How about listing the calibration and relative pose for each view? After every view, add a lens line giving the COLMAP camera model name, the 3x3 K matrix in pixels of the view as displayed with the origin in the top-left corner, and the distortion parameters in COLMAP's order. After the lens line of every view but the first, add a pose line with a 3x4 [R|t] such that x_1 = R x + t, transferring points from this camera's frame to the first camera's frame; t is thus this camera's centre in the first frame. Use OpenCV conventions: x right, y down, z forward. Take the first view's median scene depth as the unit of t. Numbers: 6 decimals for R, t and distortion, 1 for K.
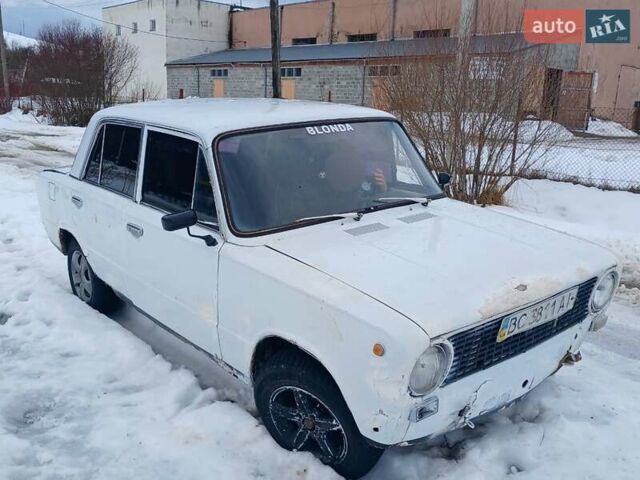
lens RADIAL K [[648.0, 0, 320.0], [0, 648.0, 240.0], [0, 0, 1]] dist [0.015728, -0.024531]
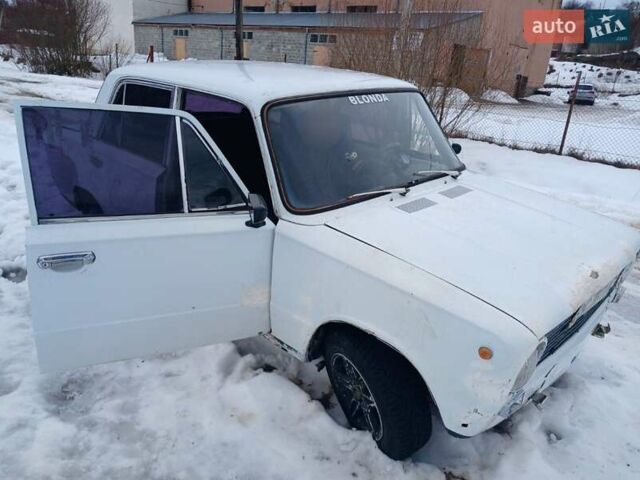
lens RADIAL K [[514.6, 0, 320.0], [0, 514.6, 240.0], [0, 0, 1]] dist [0.006361, 0.002710]
pose [[0.993267, 0.009418, 0.115466, -0.143458], [-0.023153, 0.992721, 0.118194, -0.046088], [-0.113513, -0.120072, 0.986254, 0.194400]]
